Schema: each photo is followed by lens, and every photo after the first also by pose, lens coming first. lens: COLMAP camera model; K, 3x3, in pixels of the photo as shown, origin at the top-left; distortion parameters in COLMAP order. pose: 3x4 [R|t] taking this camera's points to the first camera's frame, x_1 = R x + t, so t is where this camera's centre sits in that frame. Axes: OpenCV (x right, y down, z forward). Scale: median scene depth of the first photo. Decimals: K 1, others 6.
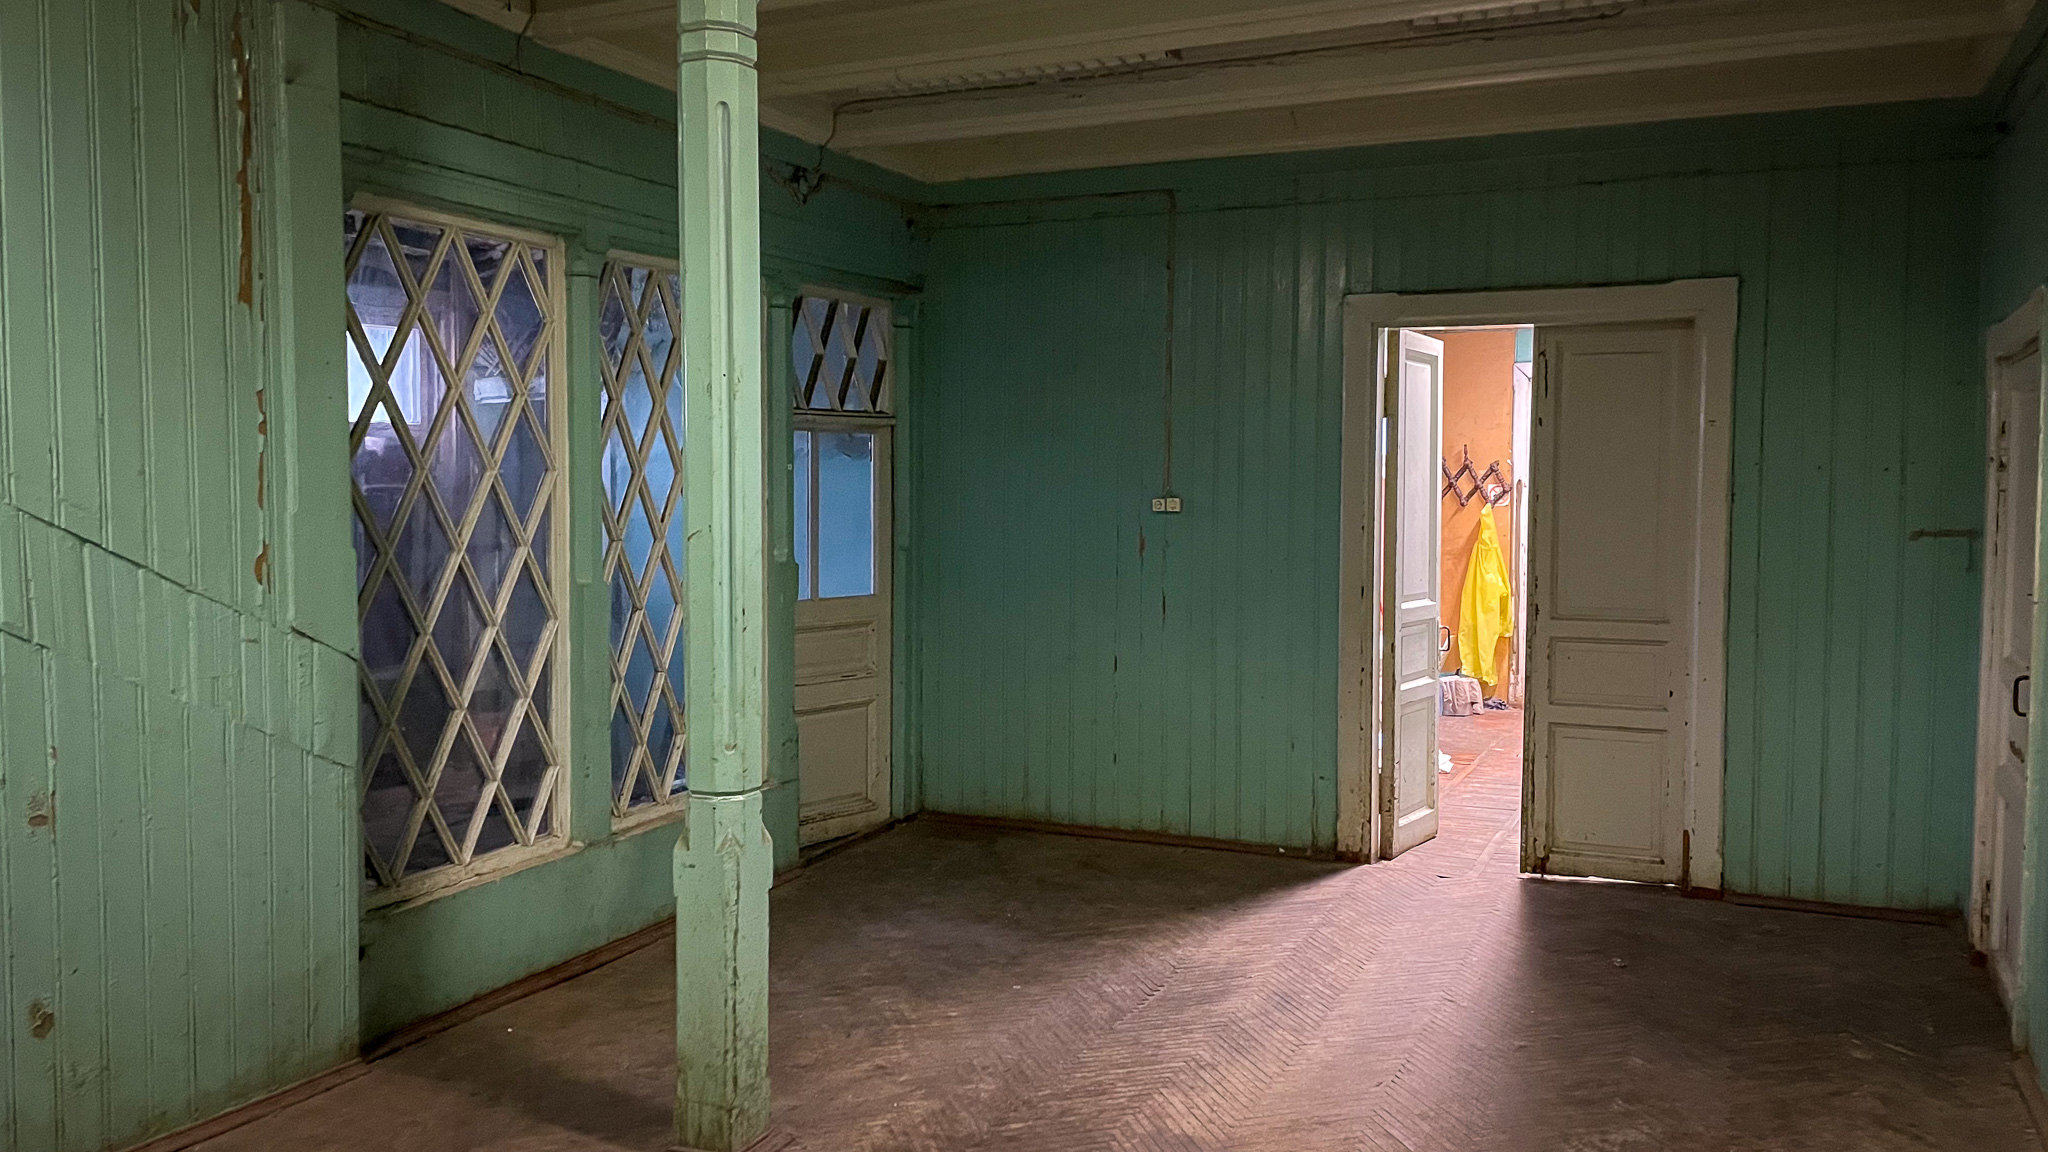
lens RADIAL K [[1596.8, 0, 1022.0], [0, 1596.8, 570.1], [0, 0, 1]] dist [0.095745, -0.096630]
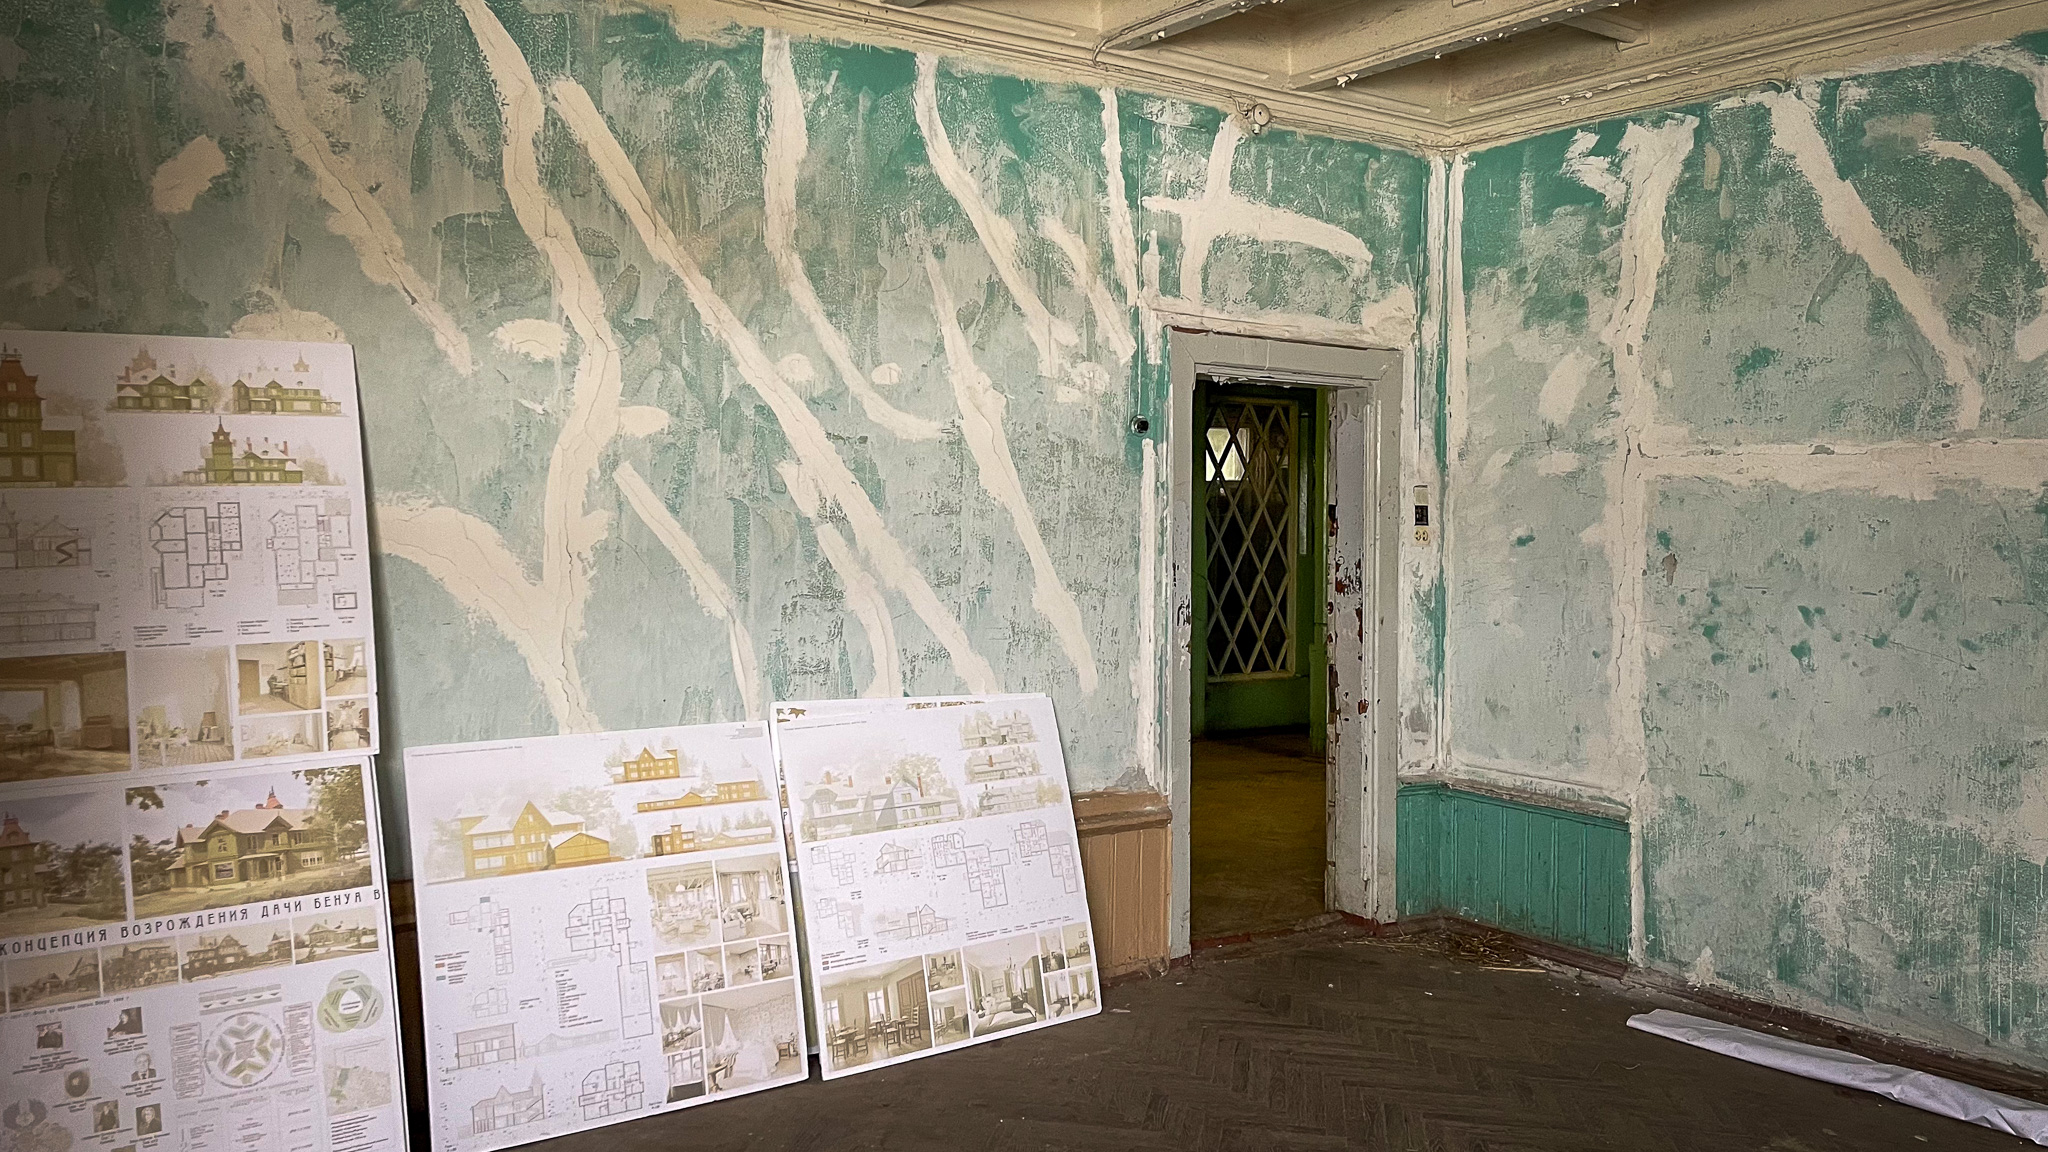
lens RADIAL K [[1596.8, 0, 1038.5], [0, 1596.8, 570.5], [0, 0, 1]] dist [0.095745, -0.096630]
pose [[0.880552, 0.018342, -0.473594, 0.357349], [-0.025097, 0.999653, -0.007948, 0.044034], [0.473284, 0.018885, 0.880707, -0.876491]]
